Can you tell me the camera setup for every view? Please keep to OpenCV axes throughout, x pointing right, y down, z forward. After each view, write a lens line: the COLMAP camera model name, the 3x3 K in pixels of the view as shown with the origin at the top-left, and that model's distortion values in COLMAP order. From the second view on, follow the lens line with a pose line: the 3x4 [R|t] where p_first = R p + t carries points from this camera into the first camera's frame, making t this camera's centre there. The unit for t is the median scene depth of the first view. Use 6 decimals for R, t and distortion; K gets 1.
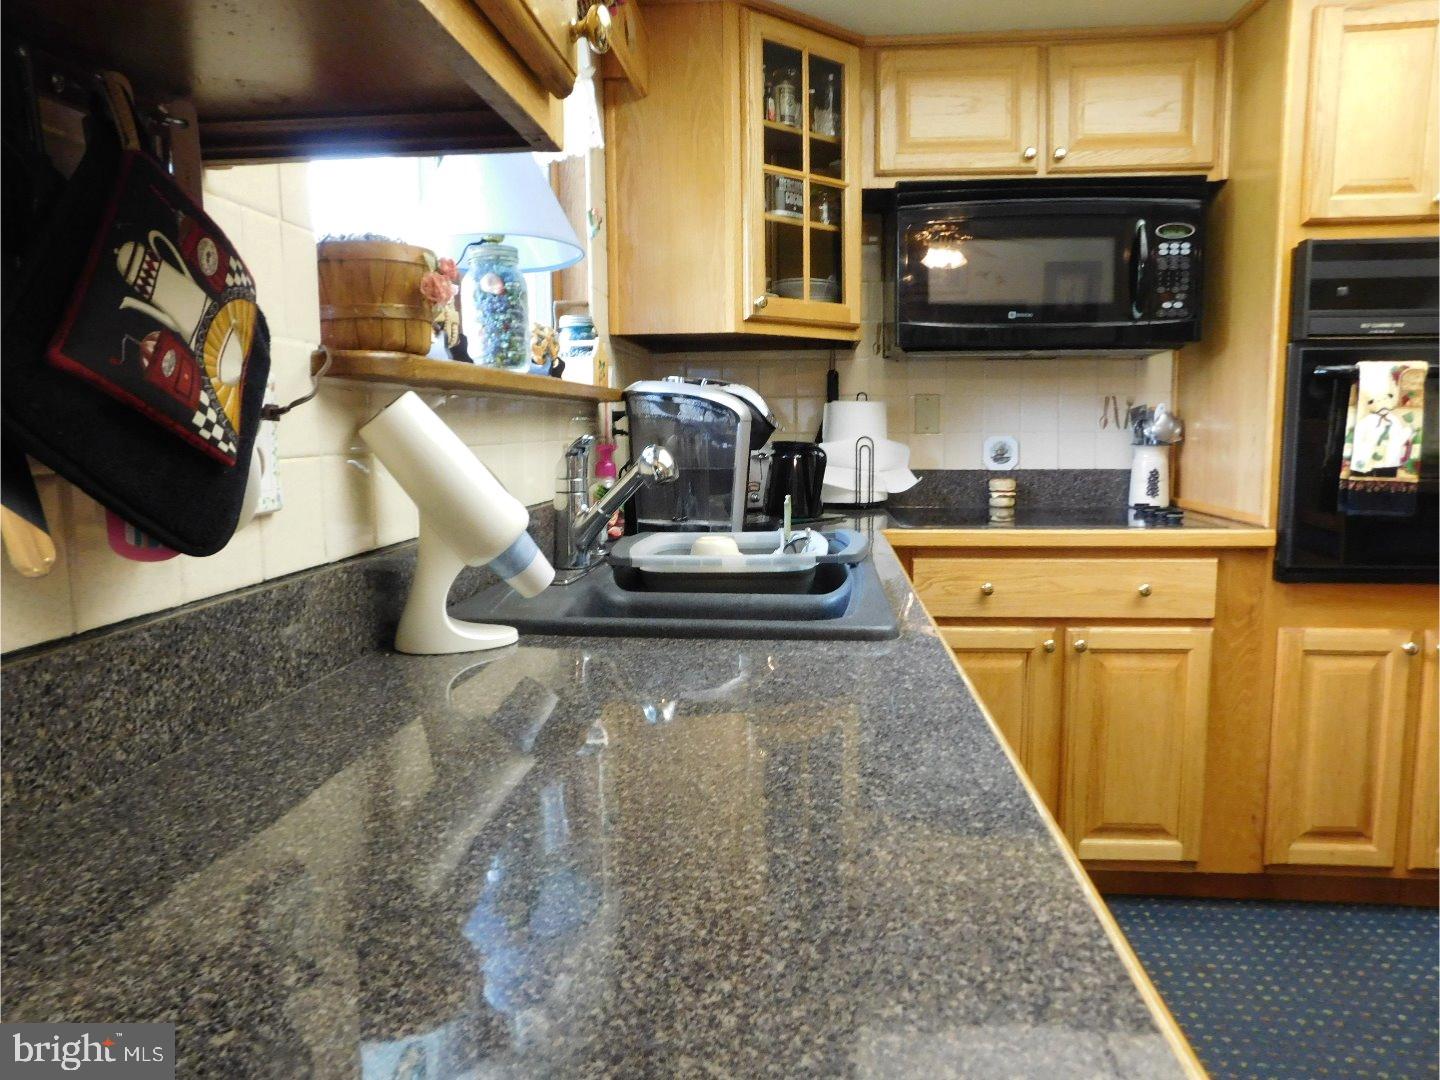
lens RADIAL K [[946.0, 0, 721.3], [0, 946.0, 535.5], [0, 0, 1]] dist [-0.077343, 0.058661]
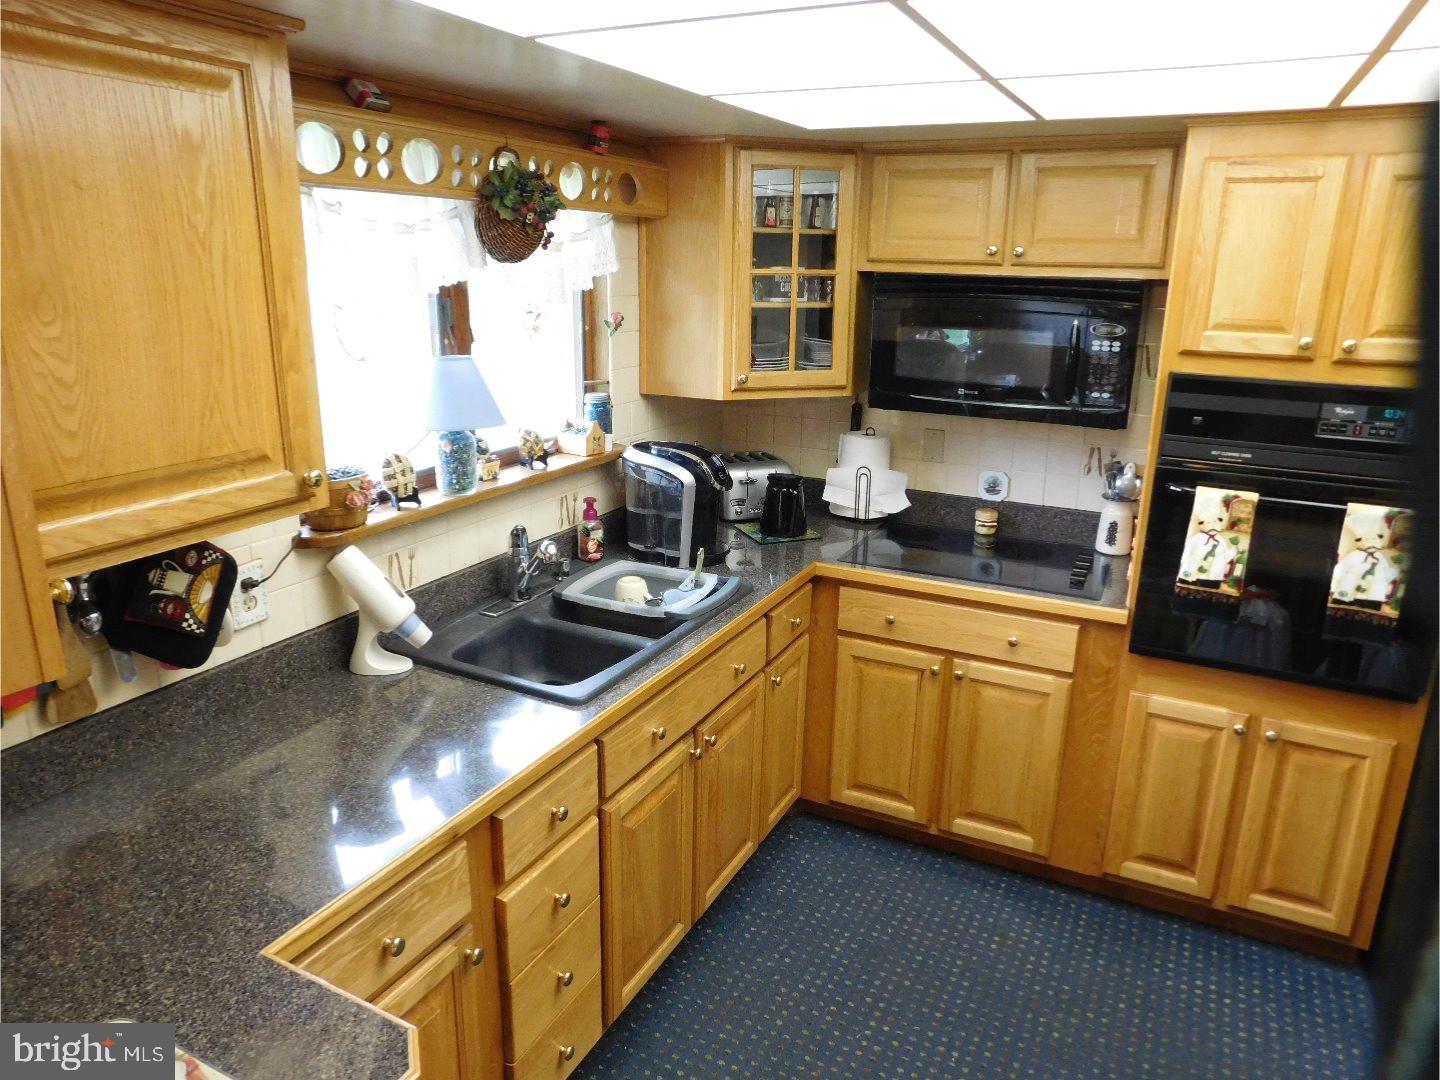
lens RADIAL K [[946.0, 0, 721.3], [0, 946.0, 535.5], [0, 0, 1]] dist [-0.077343, 0.058661]
pose [[0.931834, 0.121862, -0.341812, 0.498535], [-0.065035, 0.982759, 0.173075, -0.264654], [0.357010, -0.139047, 0.923693, -0.252871]]
